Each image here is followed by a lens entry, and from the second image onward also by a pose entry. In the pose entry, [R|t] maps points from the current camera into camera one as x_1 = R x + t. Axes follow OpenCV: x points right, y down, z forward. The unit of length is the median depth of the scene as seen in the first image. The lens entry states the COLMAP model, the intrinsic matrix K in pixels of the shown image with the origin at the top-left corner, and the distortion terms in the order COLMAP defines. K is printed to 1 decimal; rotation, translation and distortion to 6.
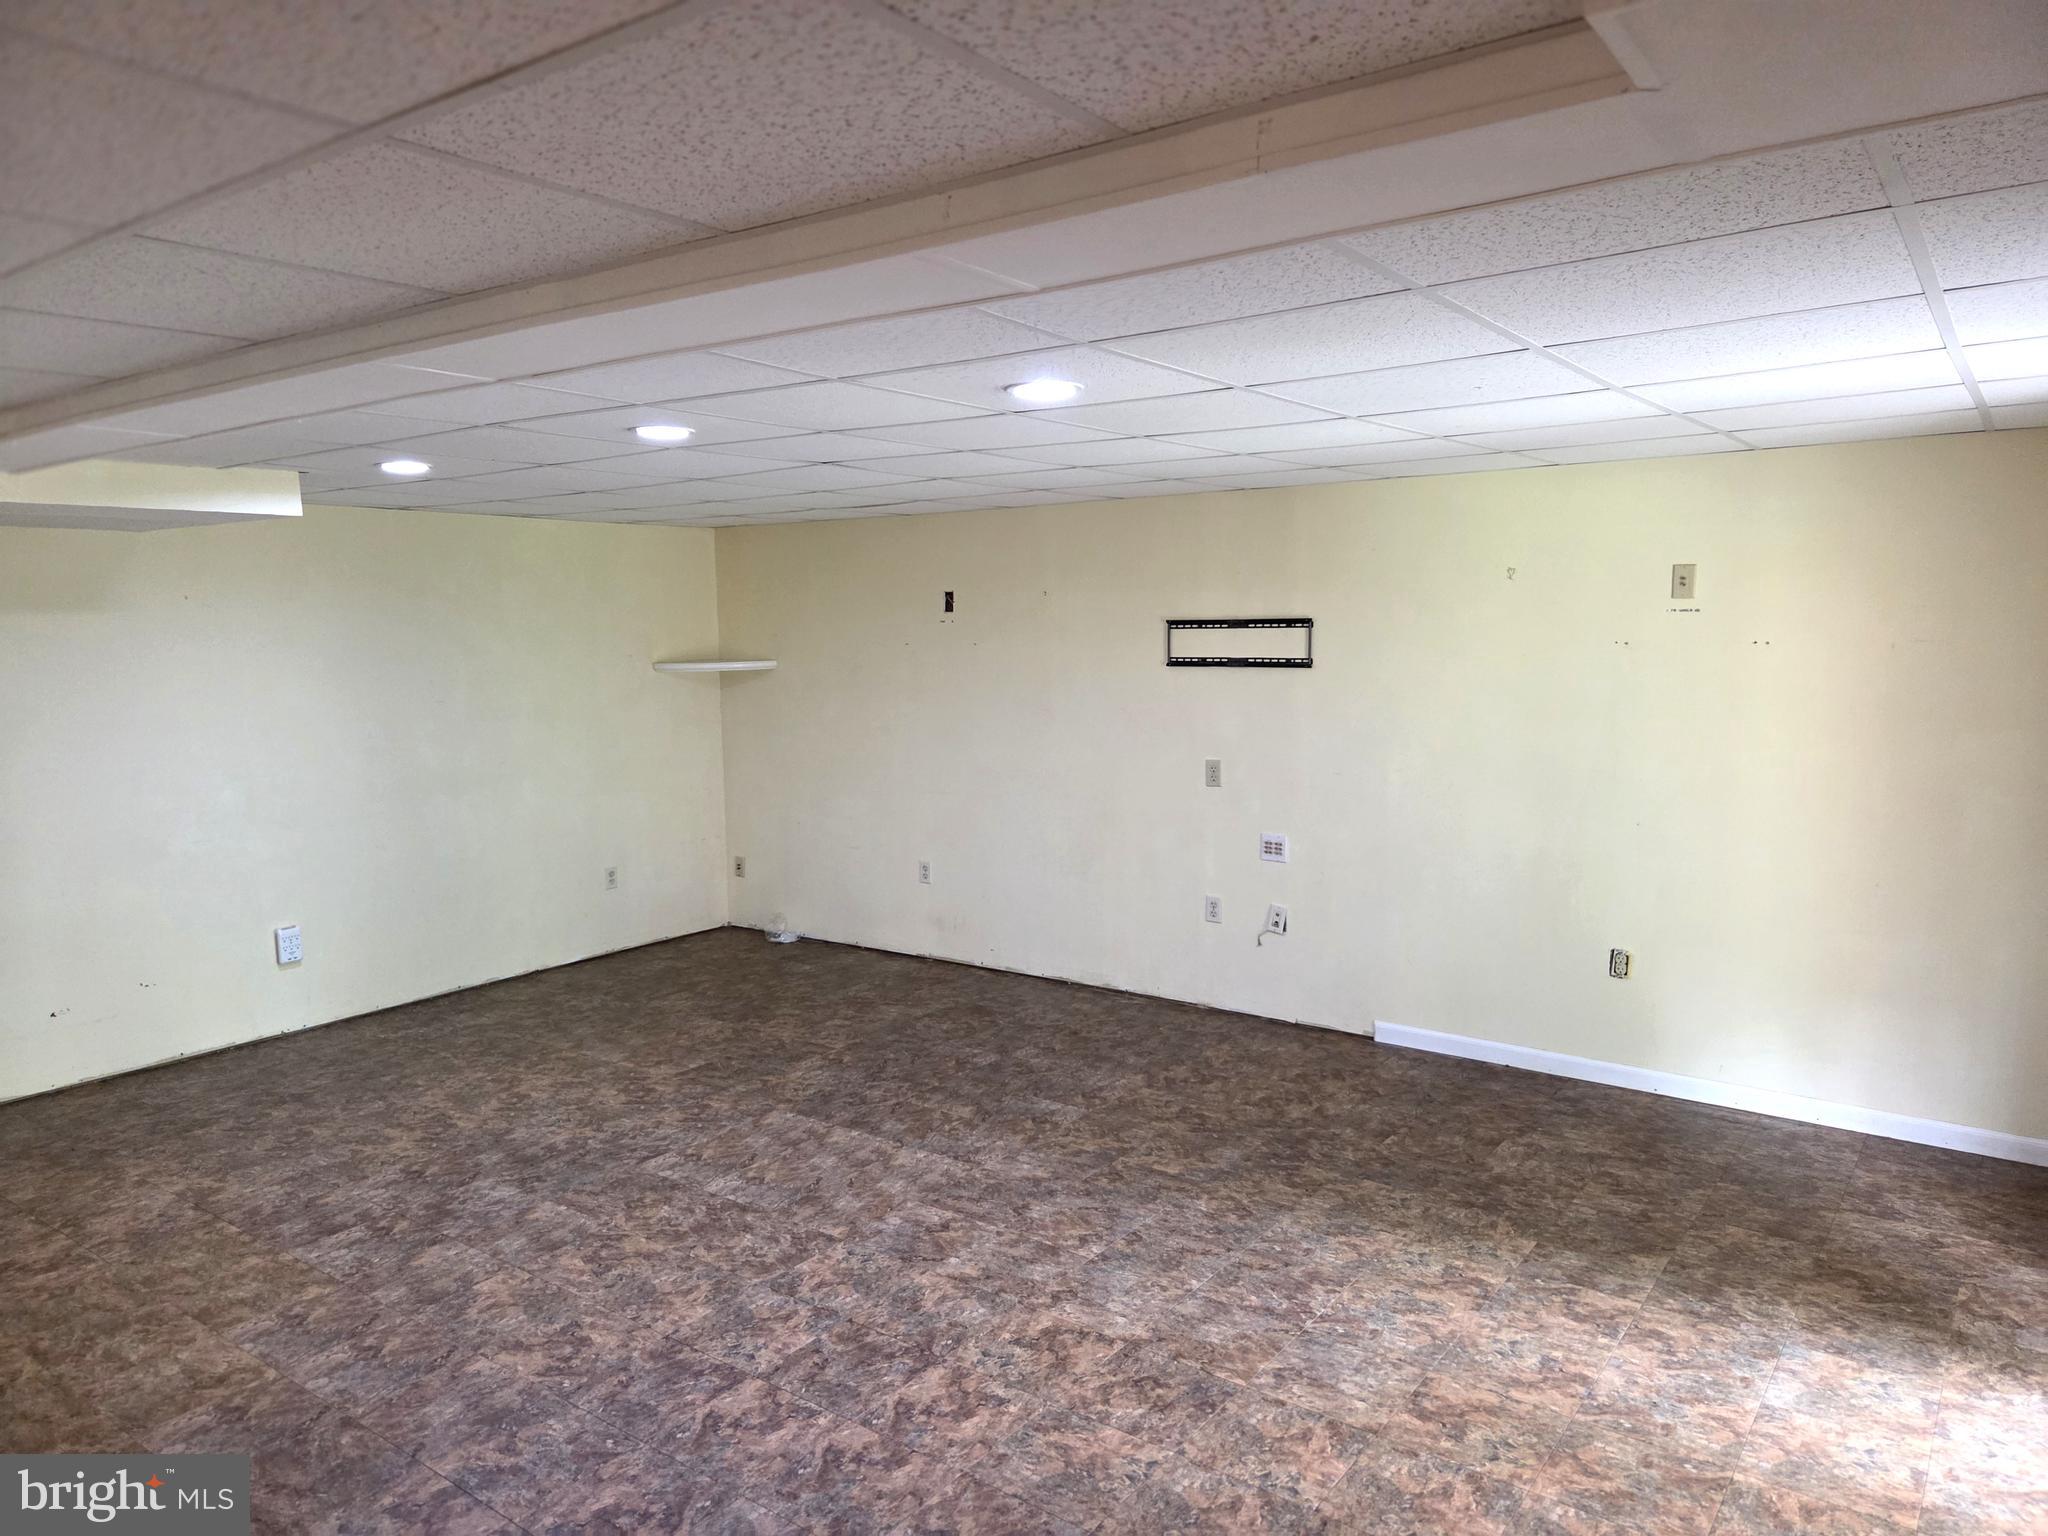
lens RADIAL K [[1373.5, 0, 1023.5], [0, 1373.5, 773.4], [0, 0, 1]] dist [0.061675, -0.019082]
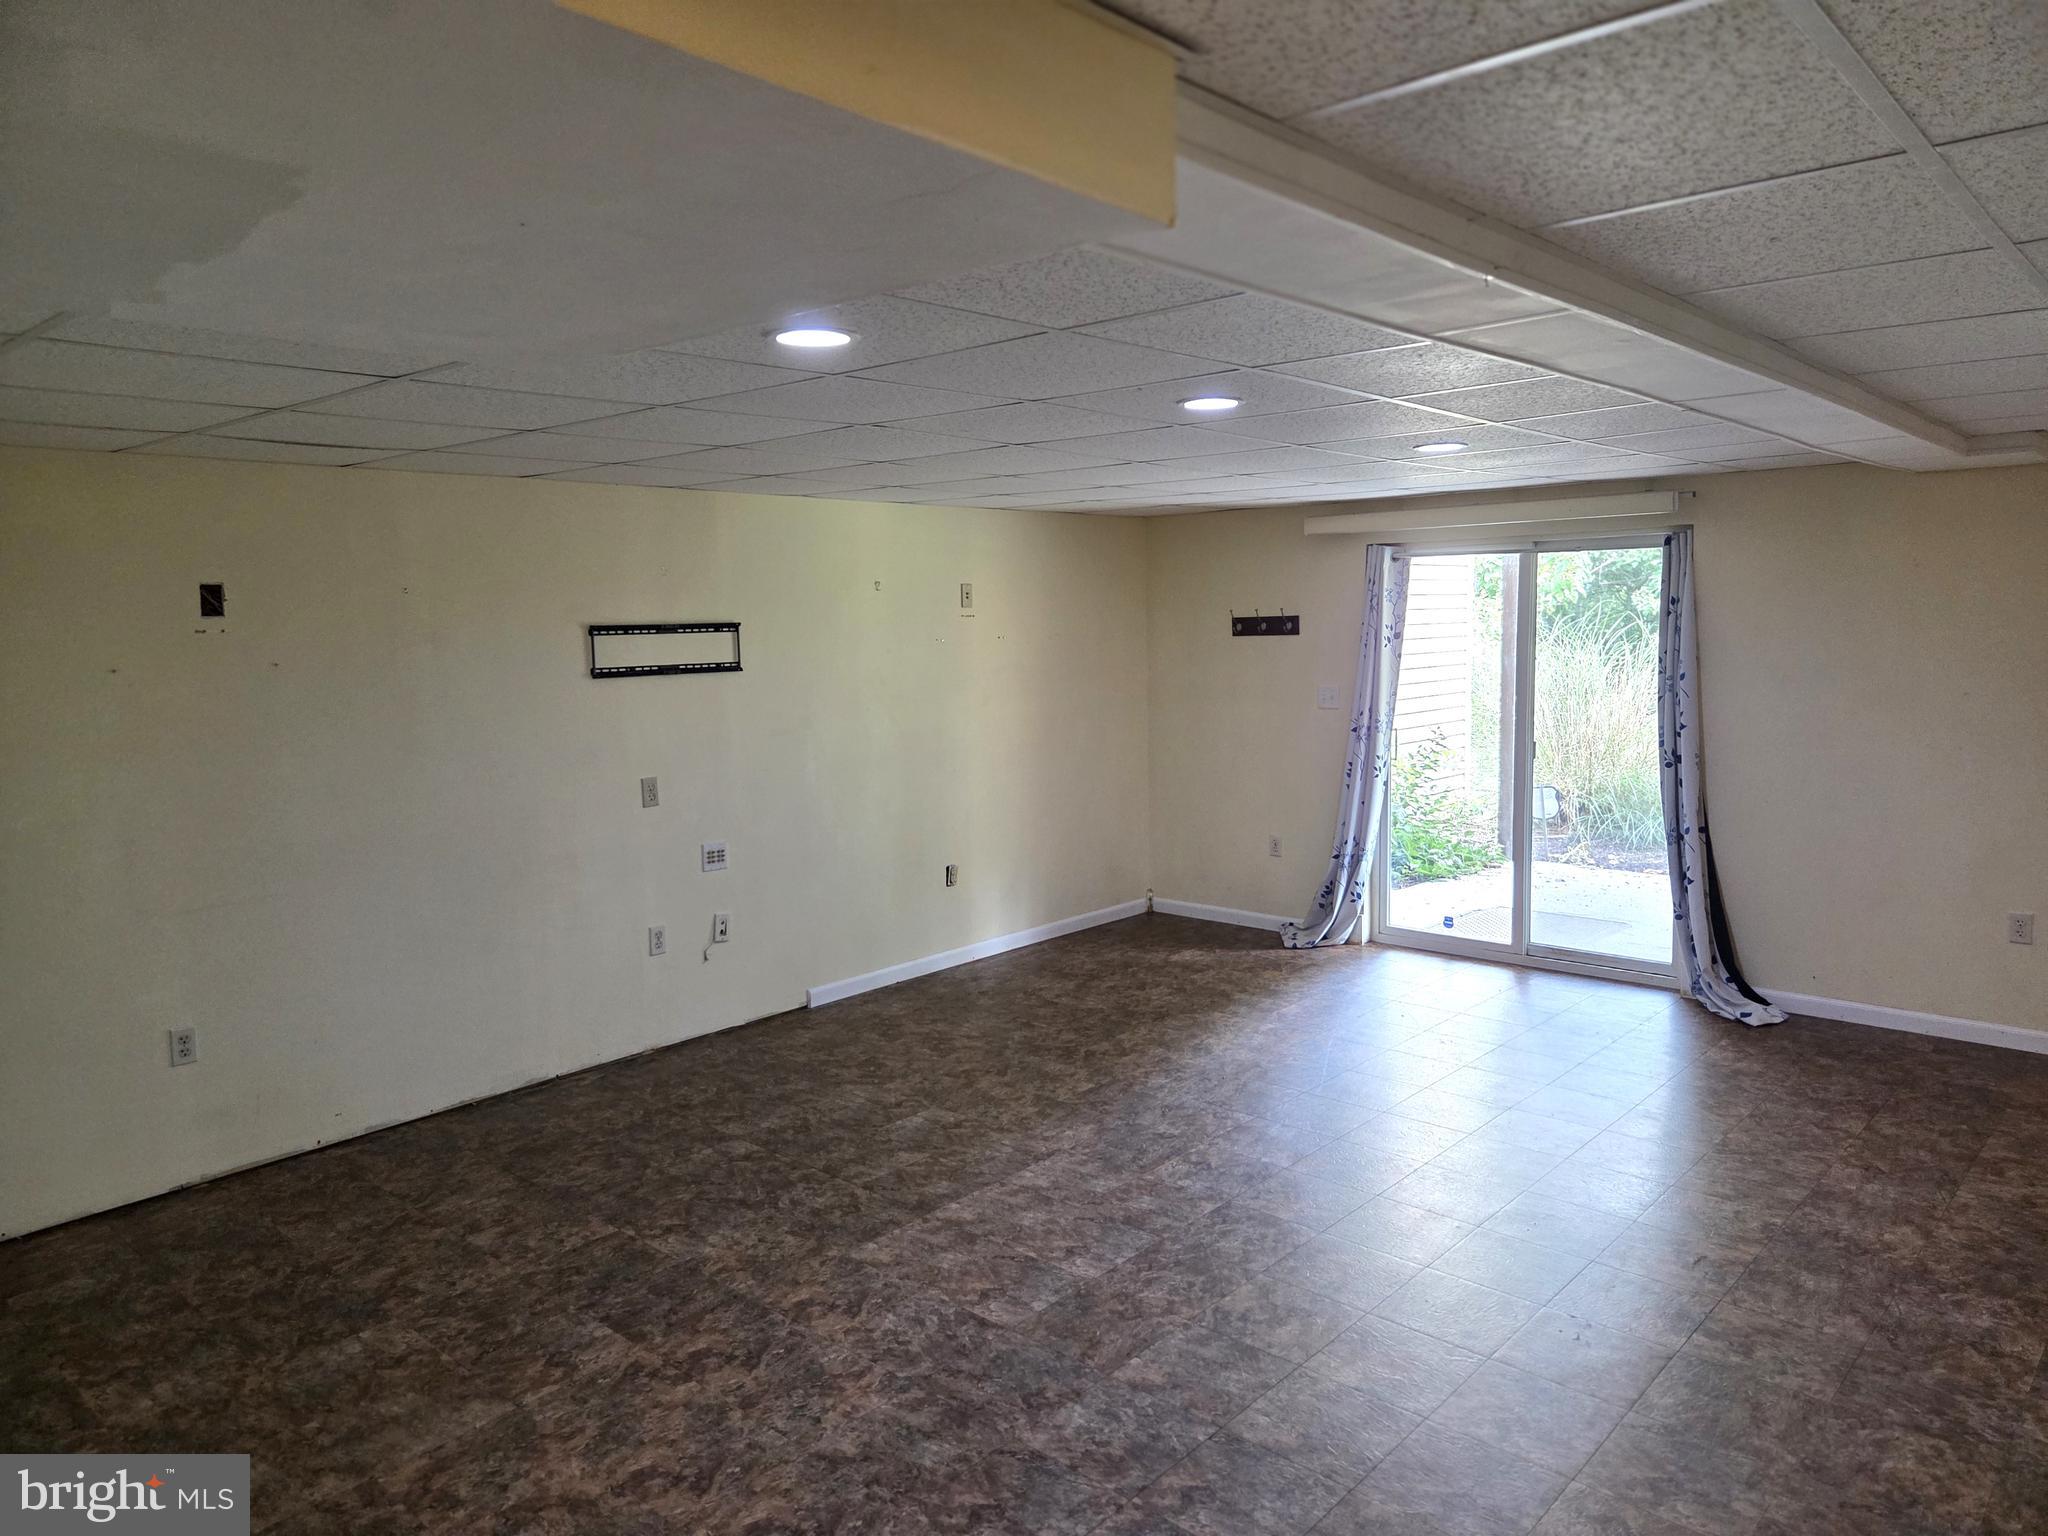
lens RADIAL K [[1373.5, 0, 1025.6], [0, 1373.5, 764.6], [0, 0, 1]] dist [0.061675, -0.019082]
pose [[0.100873, -0.098173, 0.990044, -0.866237], [0.134353, 0.987348, 0.084216, -0.072084], [-0.985786, 0.124521, 0.112787, 0.752691]]
